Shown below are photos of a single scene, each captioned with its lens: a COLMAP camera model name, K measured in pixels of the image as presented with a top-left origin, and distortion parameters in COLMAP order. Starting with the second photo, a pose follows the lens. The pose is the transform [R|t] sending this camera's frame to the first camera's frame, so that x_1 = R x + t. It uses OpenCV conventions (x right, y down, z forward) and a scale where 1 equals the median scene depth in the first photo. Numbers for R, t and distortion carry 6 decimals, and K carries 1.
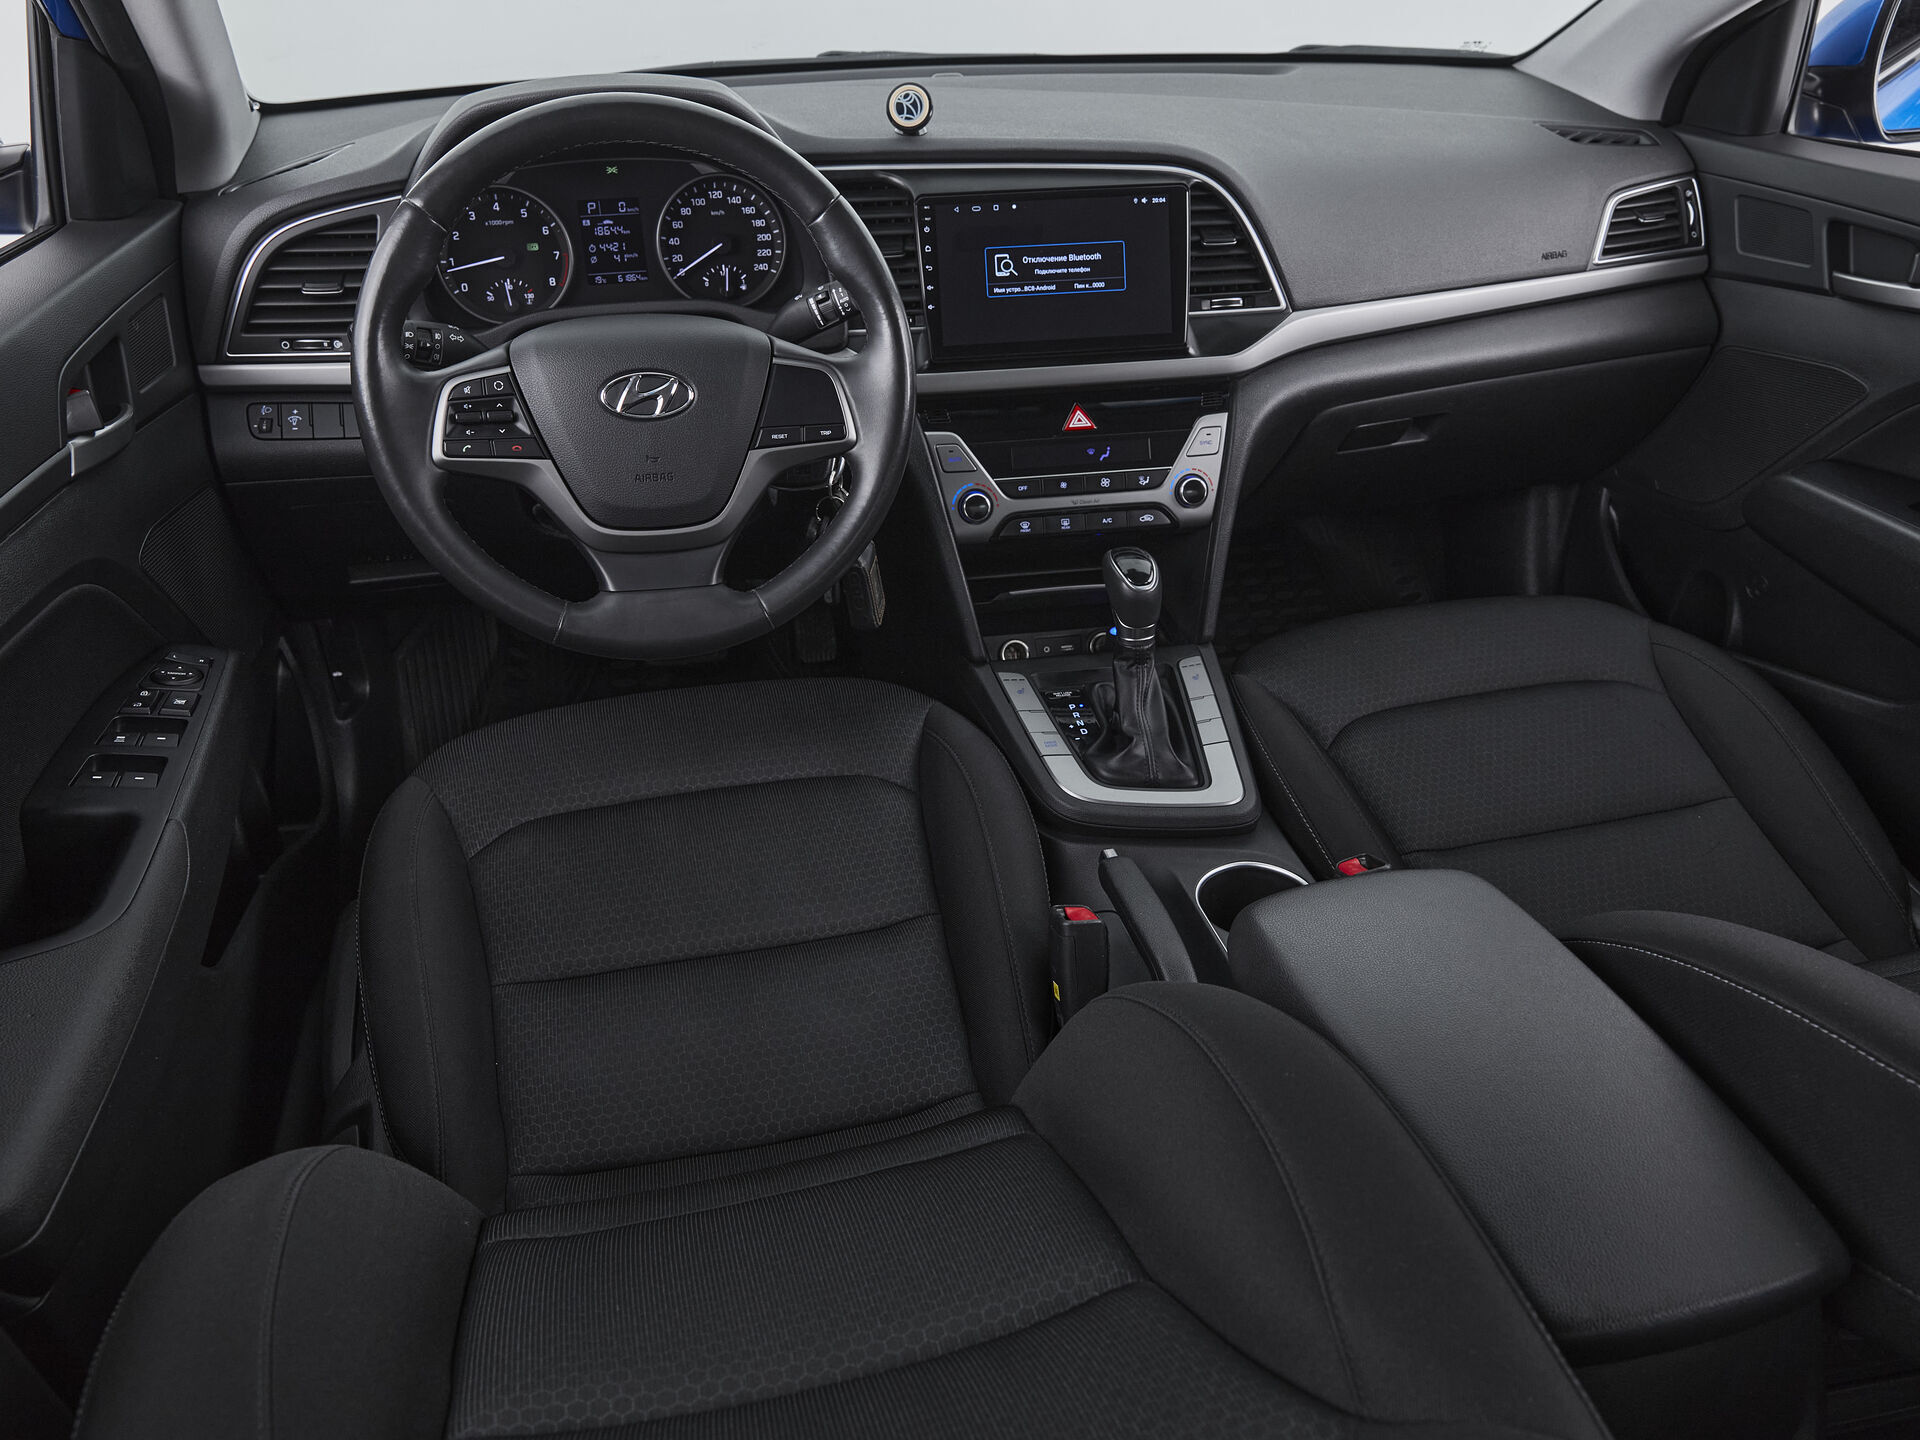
lens RADIAL K [[1438.8, 0, 968.0], [0, 1438.8, 728.4], [0, 0, 1]] dist [-0.011789, 0.006531]
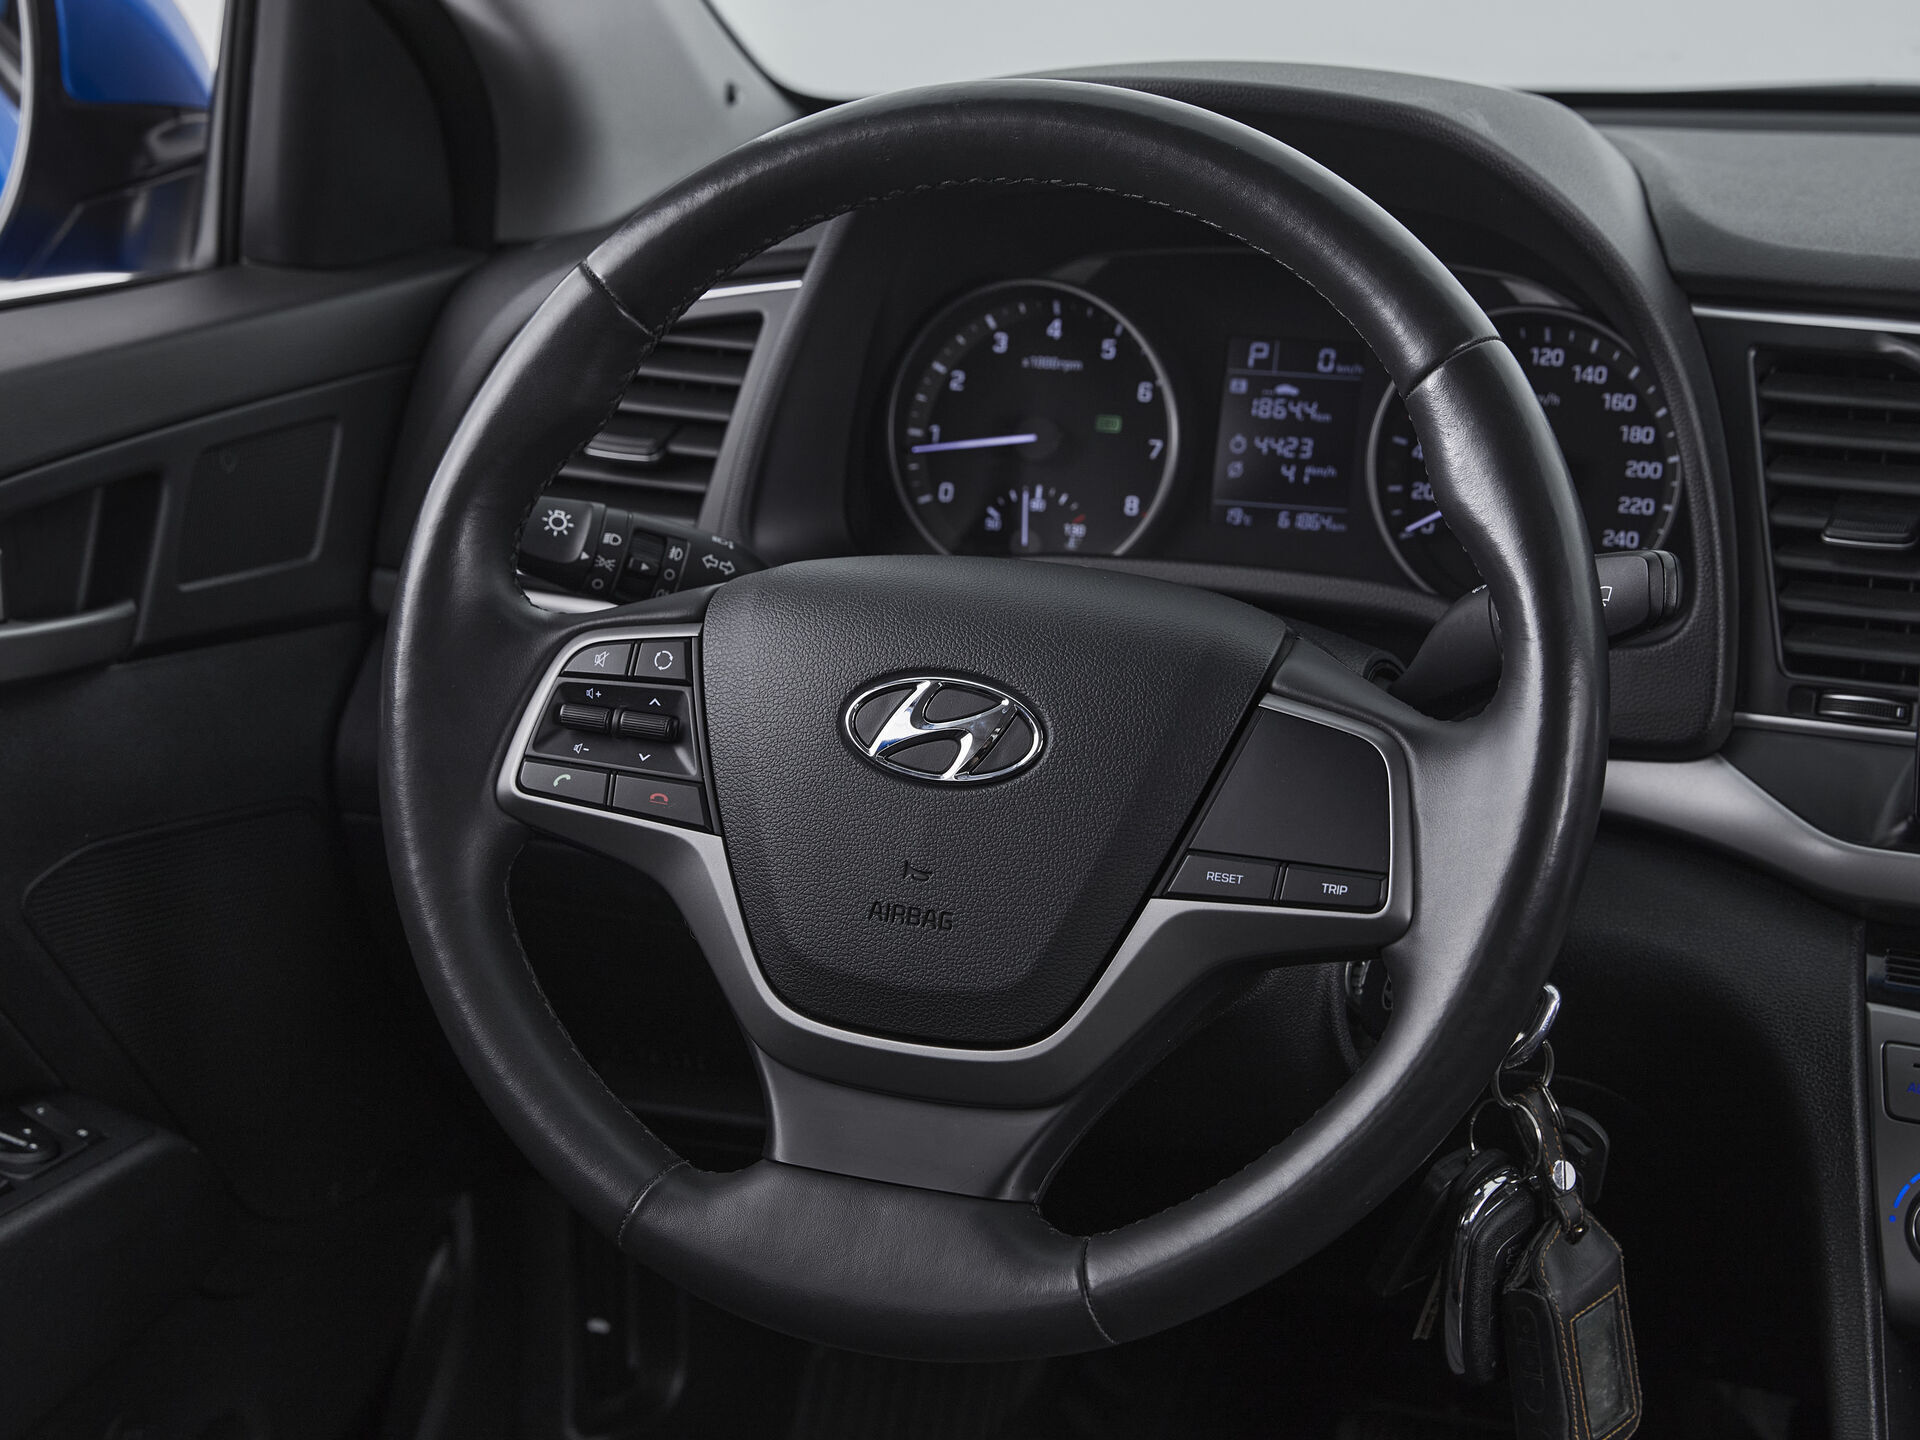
lens RADIAL K [[4189.1, 0, 923.0], [0, 4189.1, 745.5], [0, 0, 1]] dist [-0.062538, 0.000000]
pose [[0.807144, 0.146493, -0.571890, 0.373332], [-0.303379, 0.933950, -0.188941, 0.007621], [0.506438, 0.326002, 0.798275, 0.003578]]
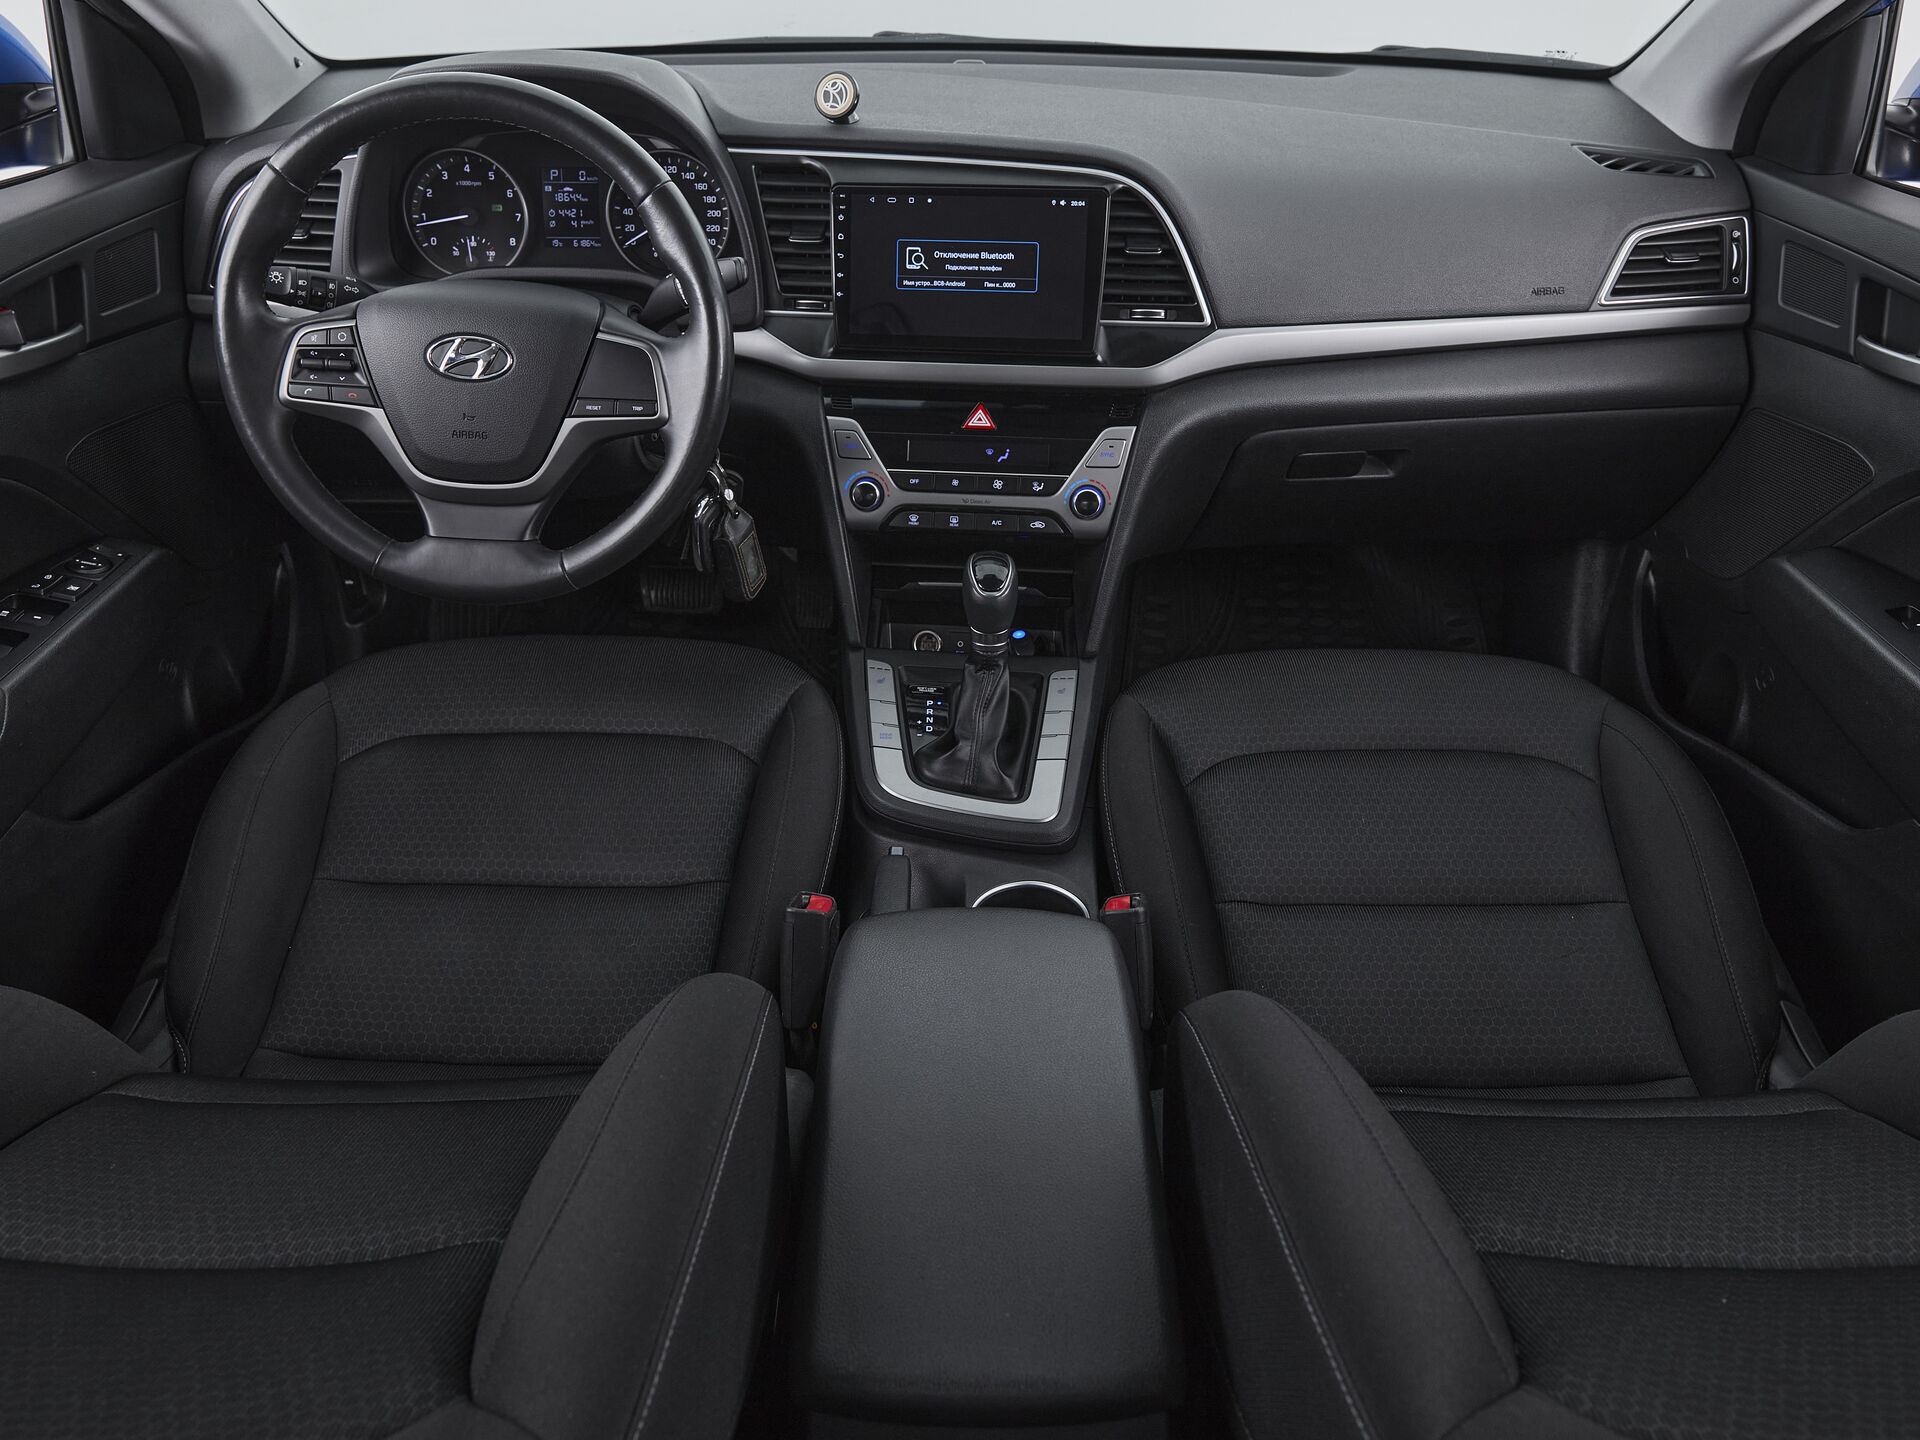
lens RADIAL K [[1438.8, 0, 961.4], [0, 1438.8, 728.9], [0, 0, 1]] dist [-0.011789, 0.006531]
pose [[0.967623, 0.143526, -0.207620, 0.303567], [-0.138939, 0.989625, 0.036589, -0.036902], [0.210717, -0.006558, 0.977525, 0.022131]]
